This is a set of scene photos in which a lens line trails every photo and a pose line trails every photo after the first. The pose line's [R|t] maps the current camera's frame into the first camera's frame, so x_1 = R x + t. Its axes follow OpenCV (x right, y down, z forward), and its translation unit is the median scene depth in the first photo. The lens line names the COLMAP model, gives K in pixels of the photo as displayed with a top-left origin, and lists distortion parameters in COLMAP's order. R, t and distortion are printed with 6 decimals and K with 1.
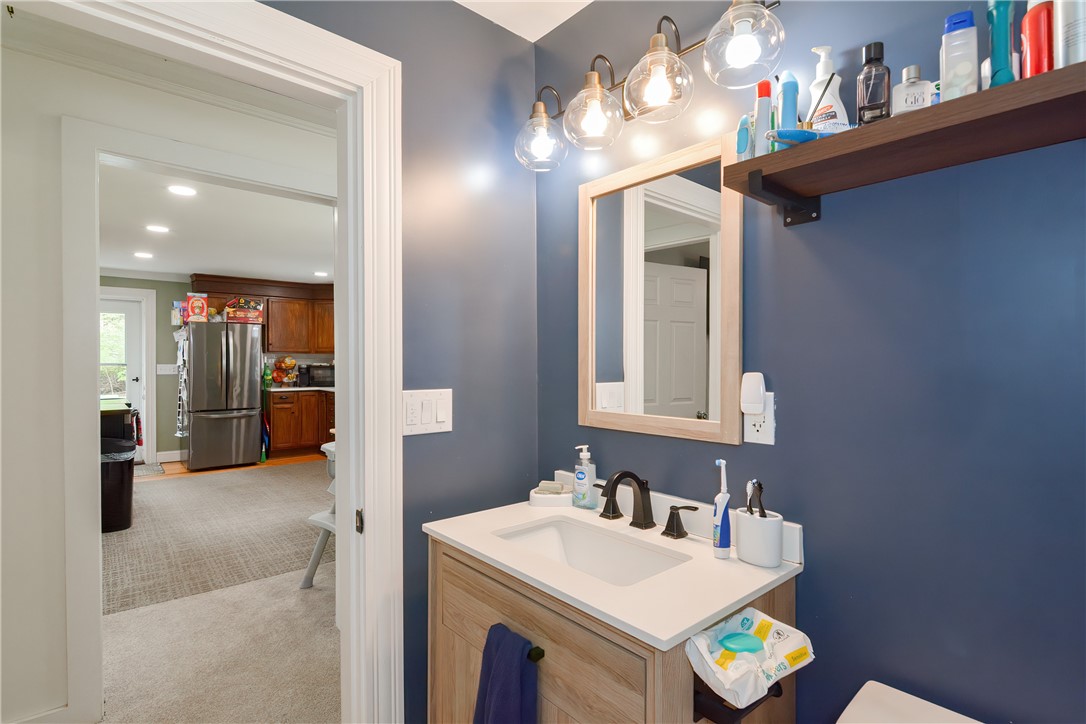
lens RADIAL K [[528.9, 0, 548.2], [0, 528.9, 355.9], [0, 0, 1]] dist [0.000046, -0.015957]
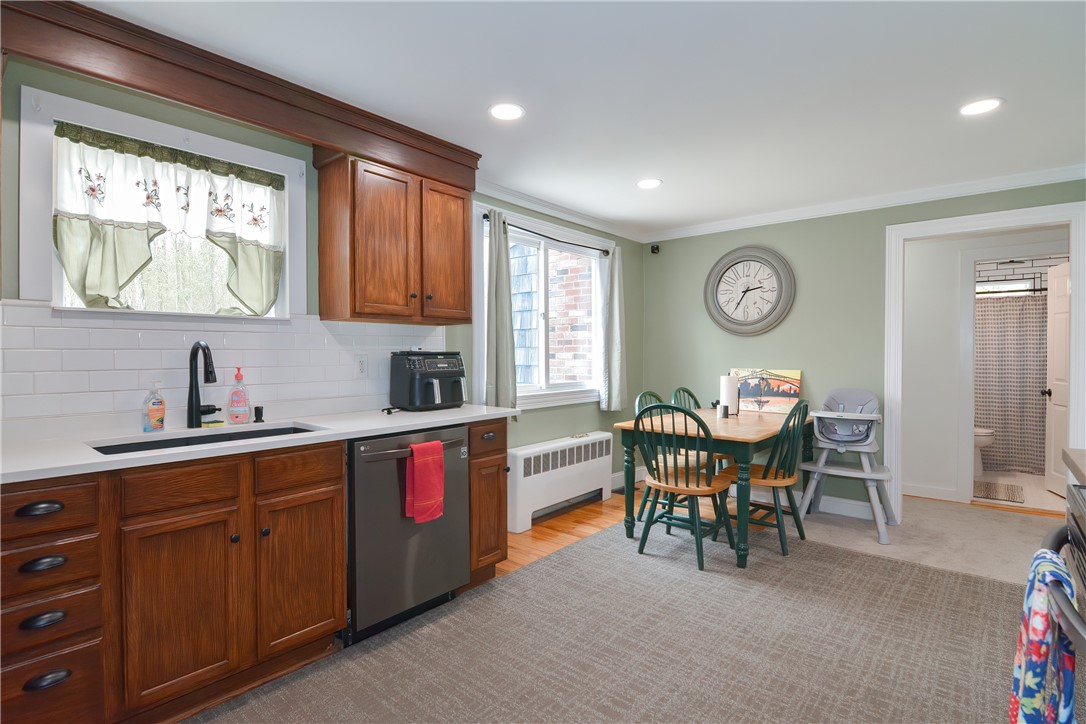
lens RADIAL K [[528.9, 0, 548.2], [0, 528.9, 355.9], [0, 0, 1]] dist [0.000046, -0.015957]
pose [[-0.144905, -0.009444, 0.989401, -1.300398], [0.002241, 0.999949, 0.009873, 0.023527], [-0.989443, 0.003648, -0.144876, 1.662823]]
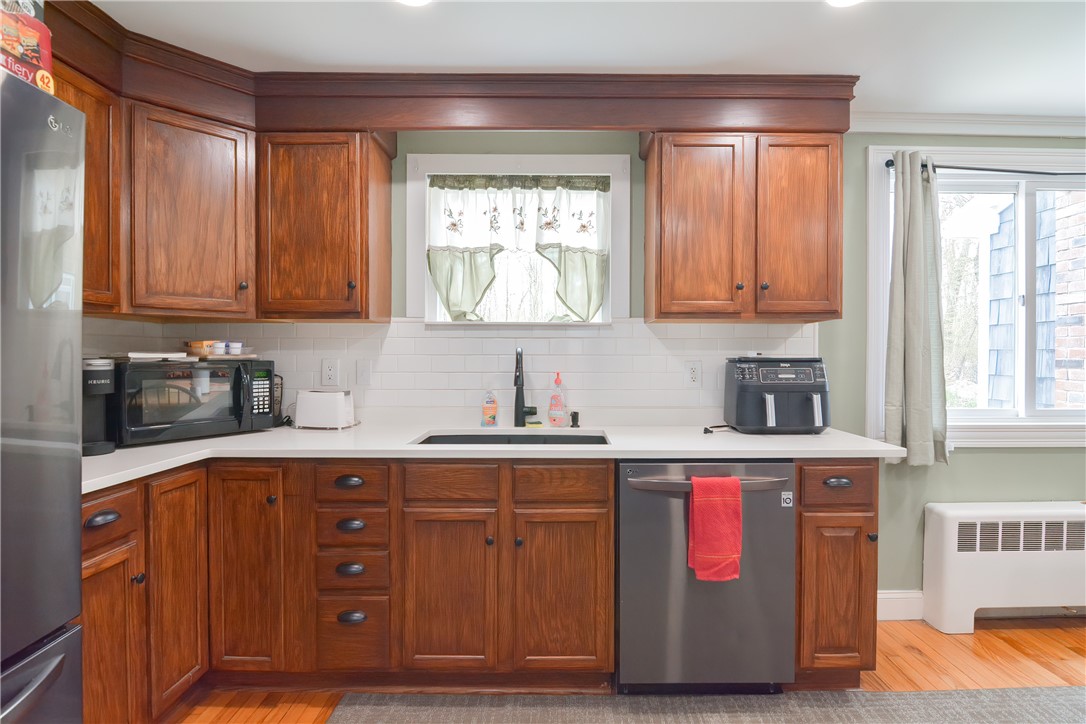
lens RADIAL K [[530.7, 0, 543.0], [0, 530.7, 362.0], [0, 0, 1]] dist [-0.000943, -0.010938]
pose [[0.663880, -0.010689, 0.747763, -1.164766], [0.000938, 0.999909, 0.013461, 0.021575], [-0.747838, -0.008235, 0.663830, 1.550037]]
